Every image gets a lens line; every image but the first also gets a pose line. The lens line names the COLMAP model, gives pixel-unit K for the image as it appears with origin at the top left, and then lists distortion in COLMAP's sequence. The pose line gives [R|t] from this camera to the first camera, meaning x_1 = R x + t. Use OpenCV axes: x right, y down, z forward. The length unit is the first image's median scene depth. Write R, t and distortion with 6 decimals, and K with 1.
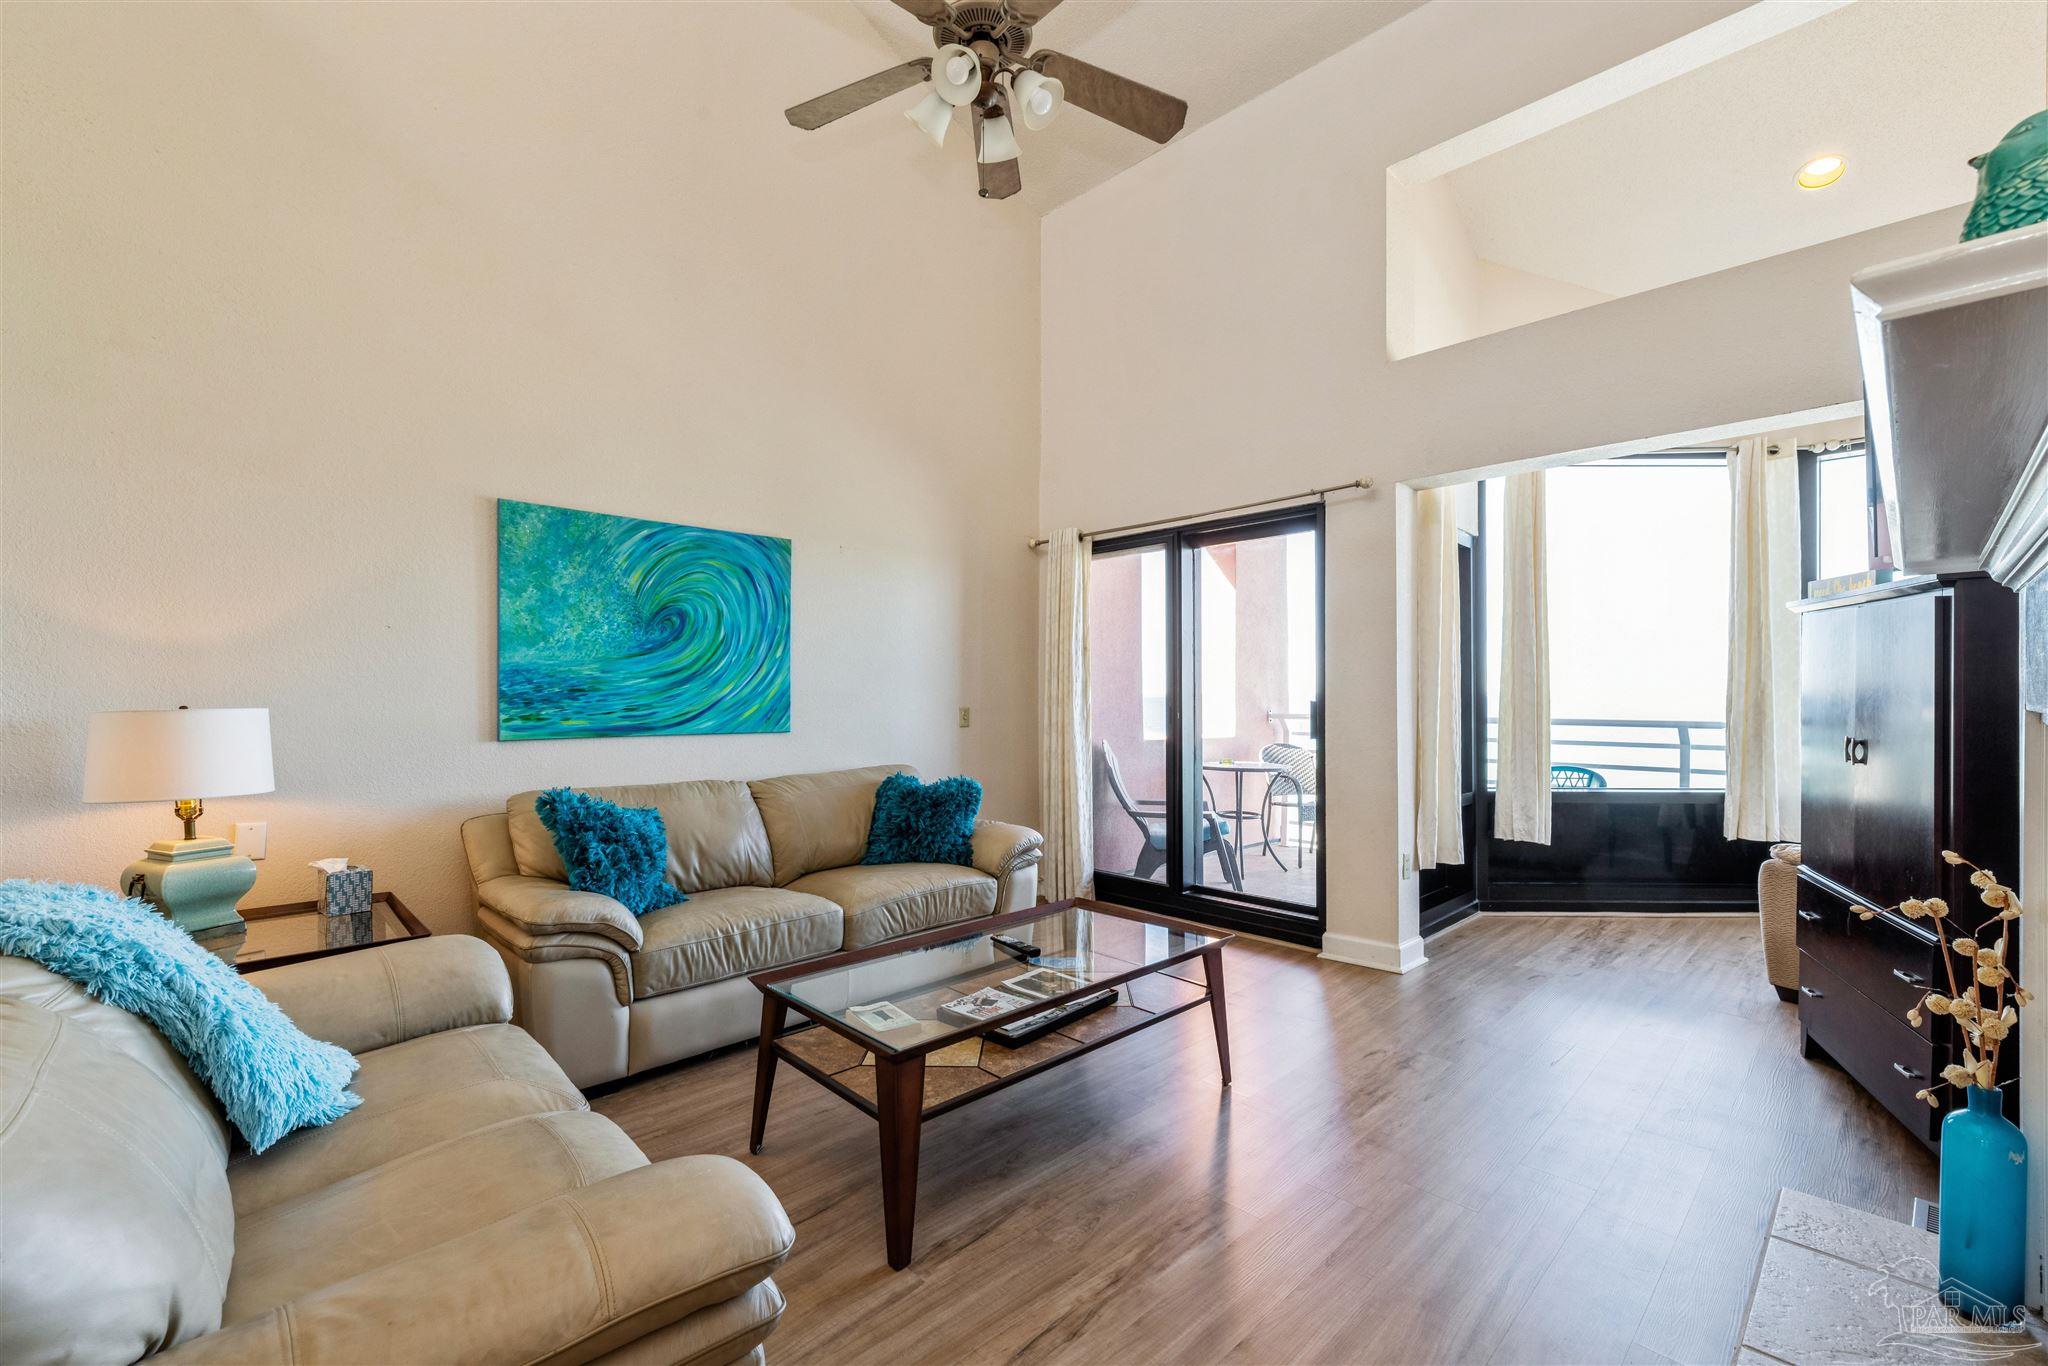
lens RADIAL K [[866.5, 0, 1026.6], [0, 866.5, 692.7], [0, 0, 1]] dist [0.008353, -0.000277]
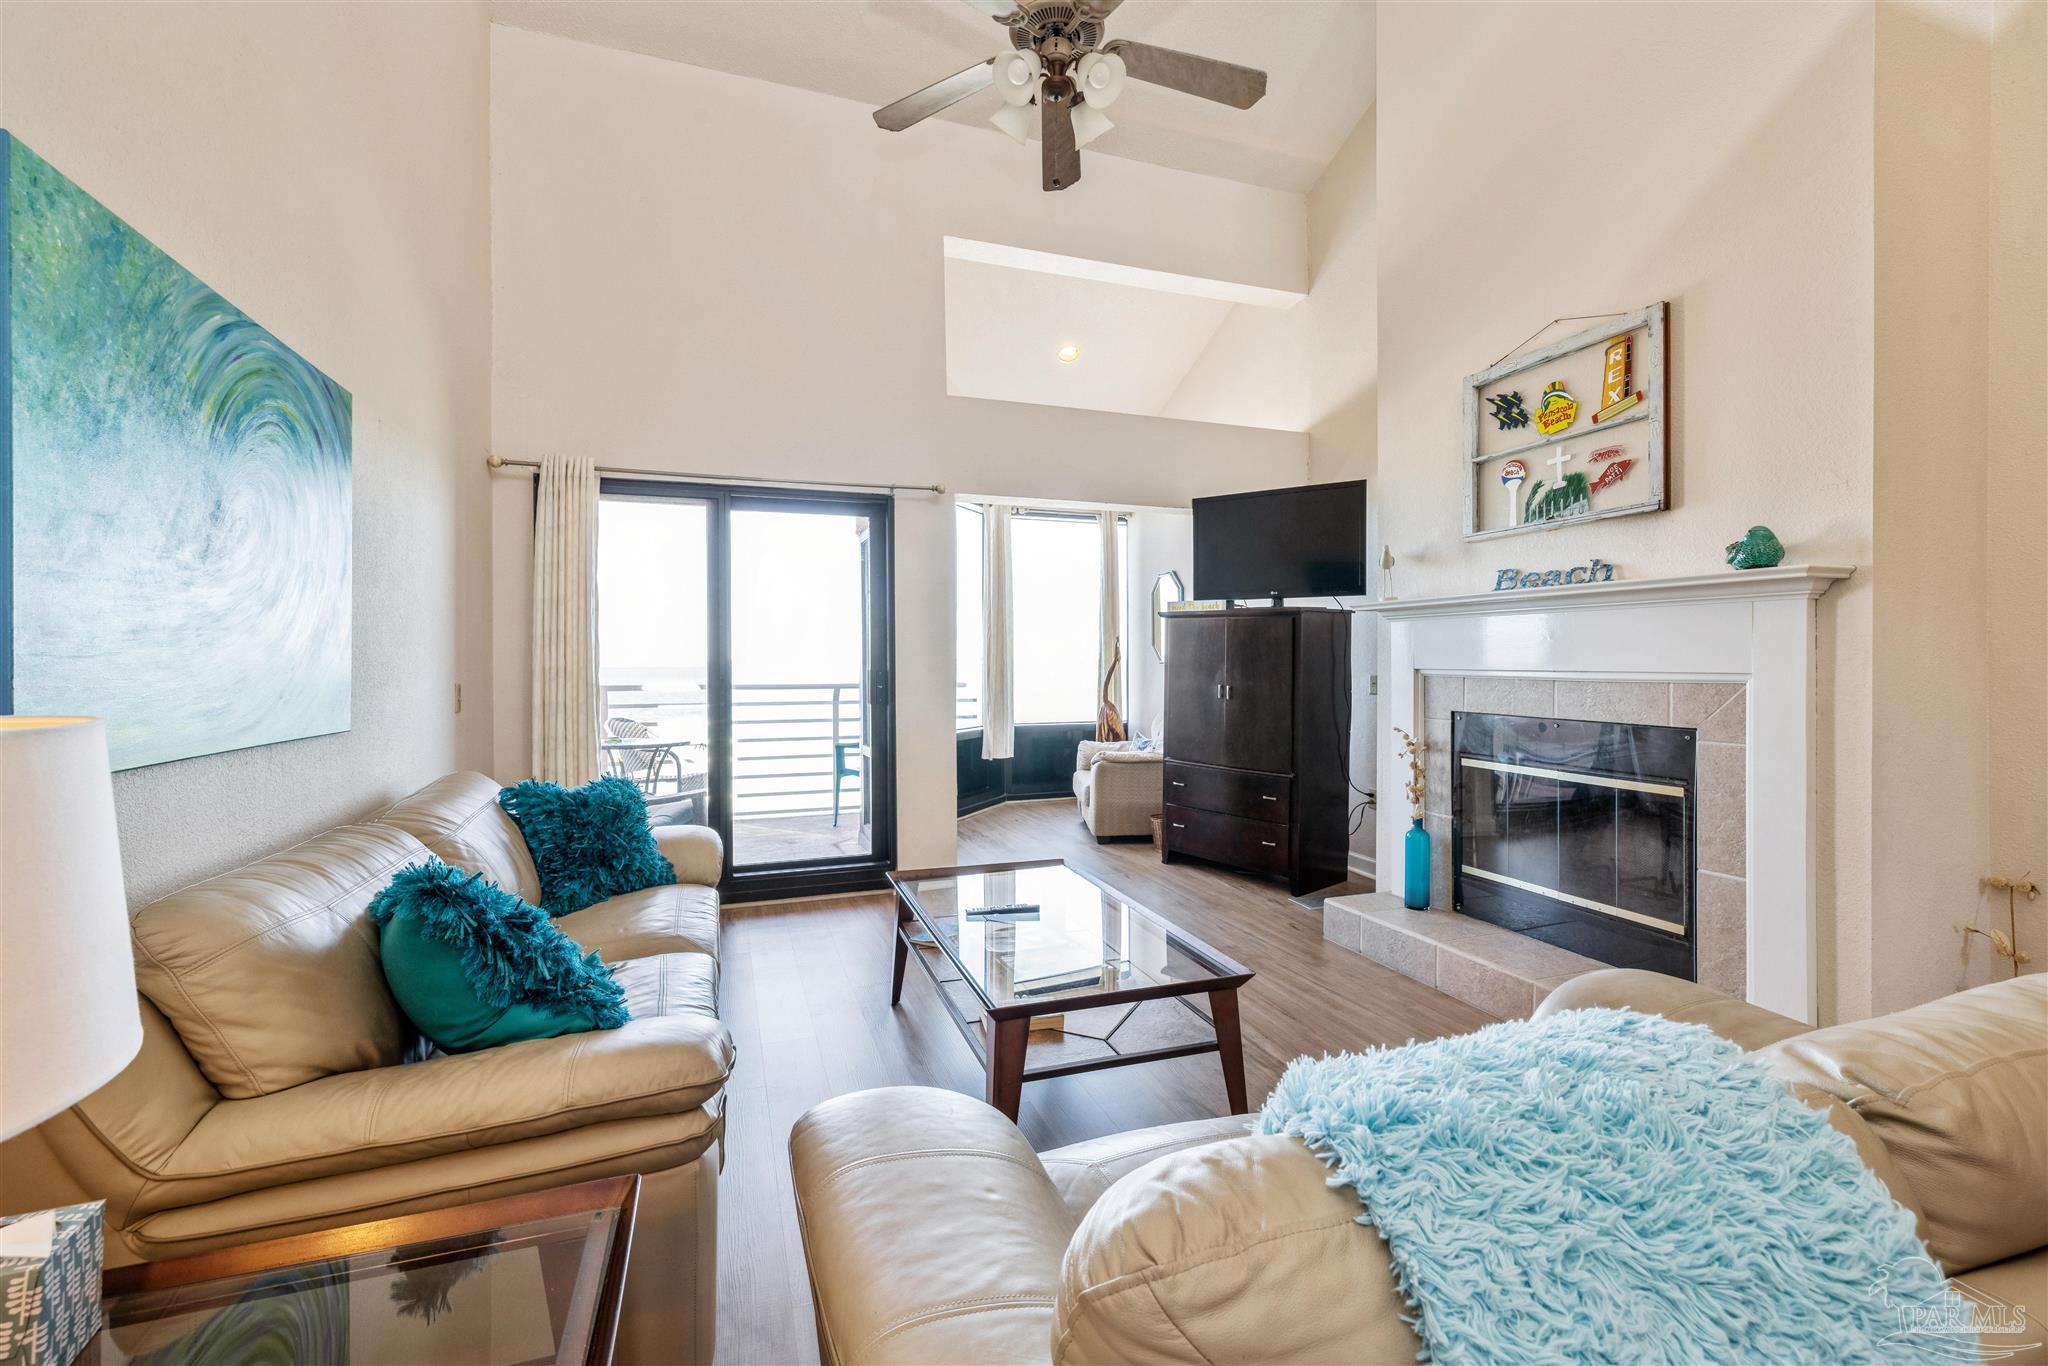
lens RADIAL K [[861.1, 0, 1024.3], [0, 861.1, 664.9], [0, 0, 1]] dist [0.000366, -0.000026]
pose [[0.417419, -0.001155, 0.908713, -0.605844], [-0.000215, 0.999999, 0.001370, 0.001578], [-0.908714, -0.000767, 0.417418, 0.362818]]
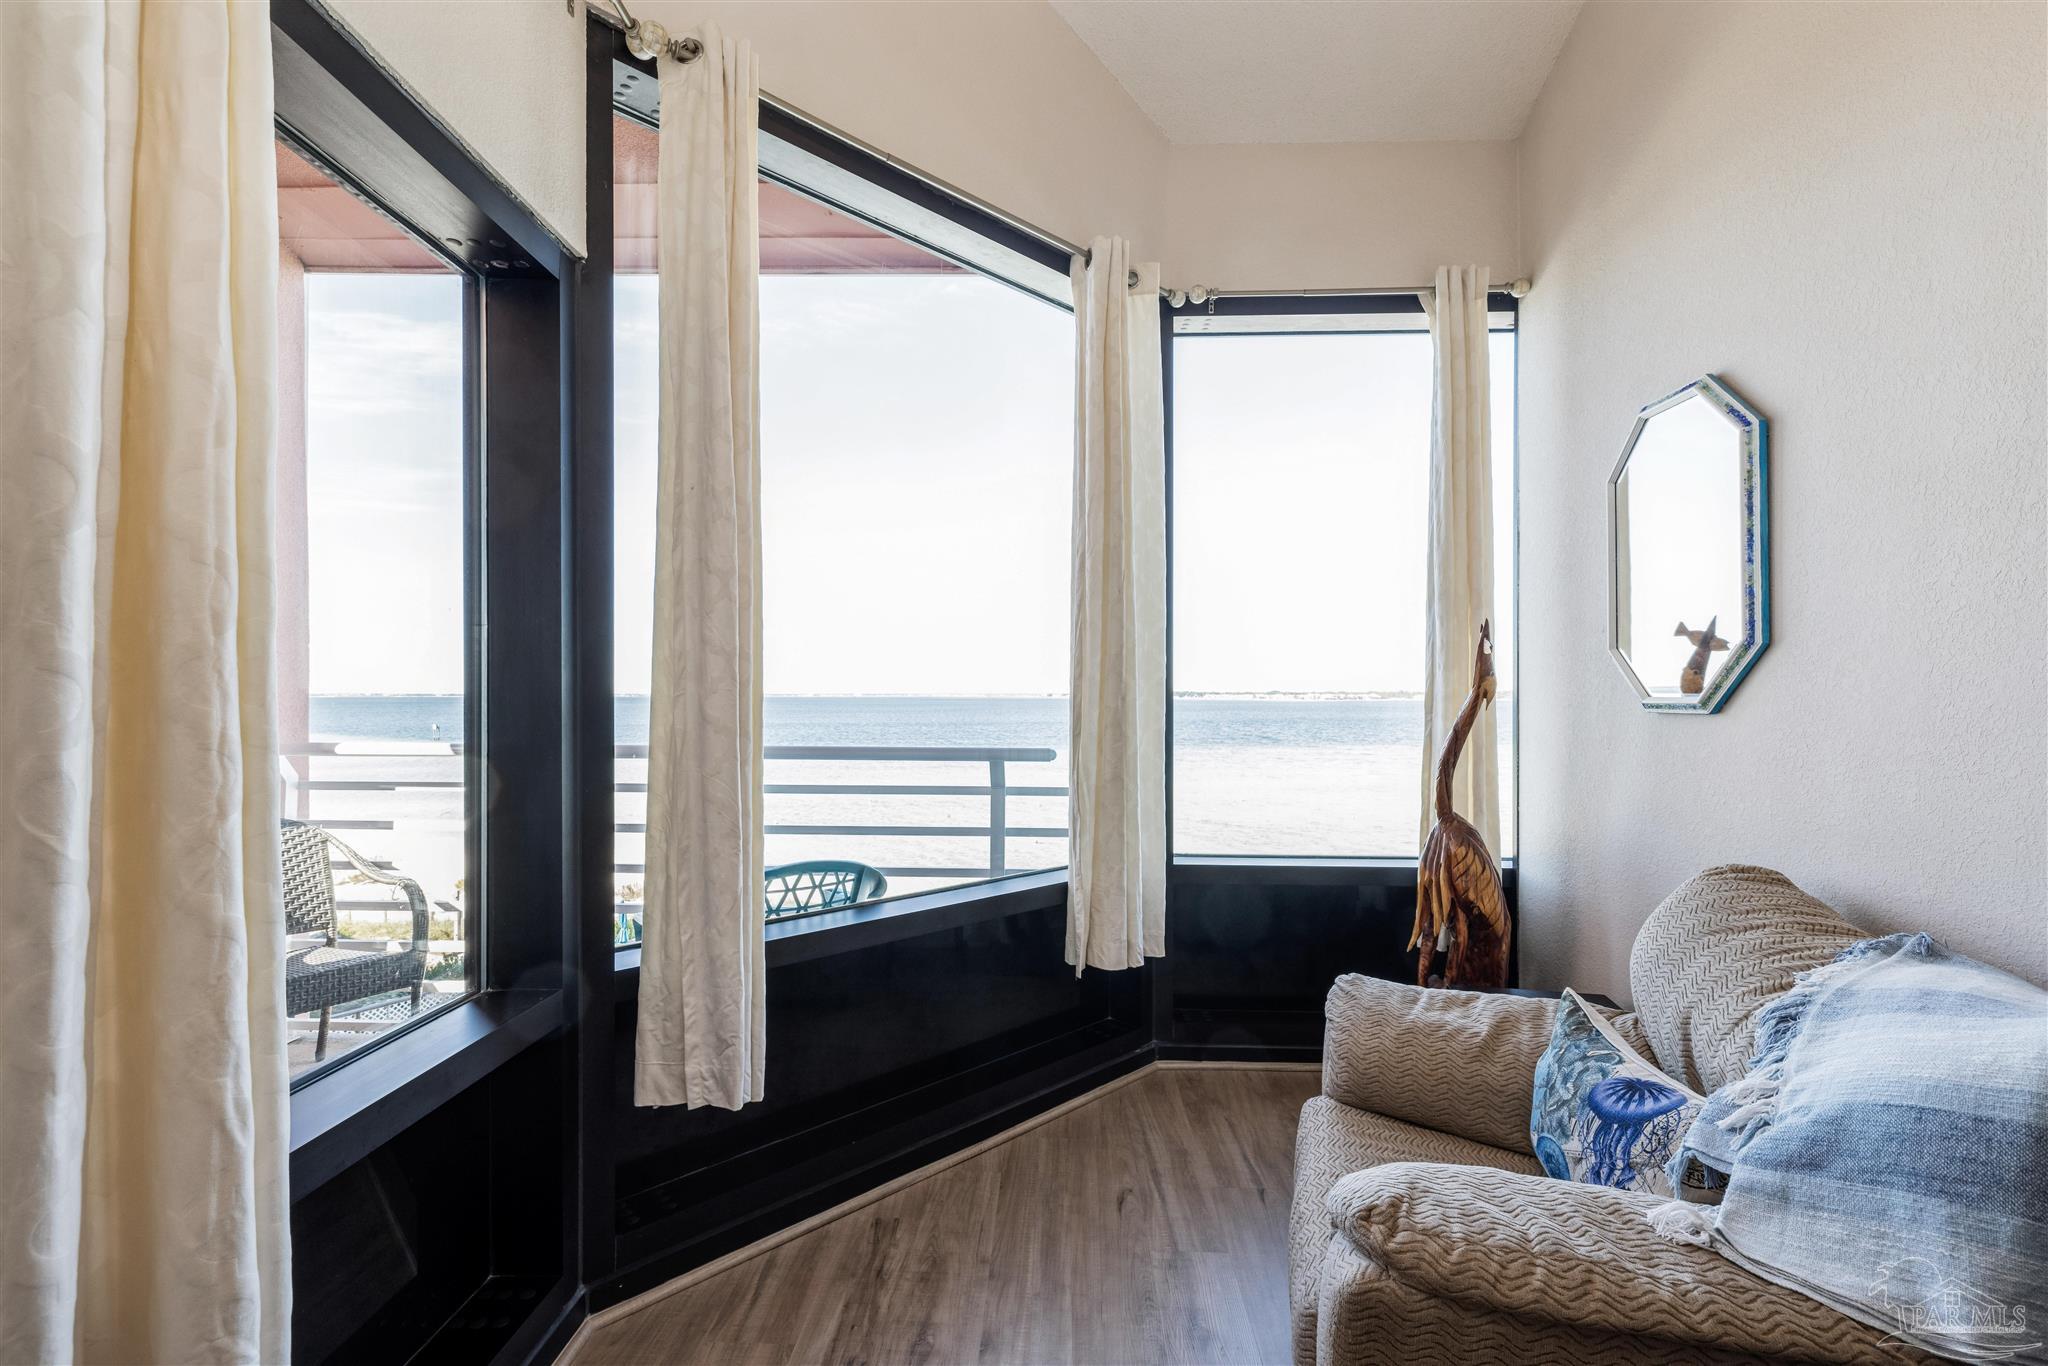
lens RADIAL K [[866.5, 0, 1026.6], [0, 866.5, 692.7], [0, 0, 1]] dist [0.008353, -0.000277]
pose [[0.725491, 0.004603, 0.688217, 0.472313], [-0.006200, 0.999981, -0.000152, -0.004378], [-0.688204, -0.004157, 0.725505, 0.720990]]
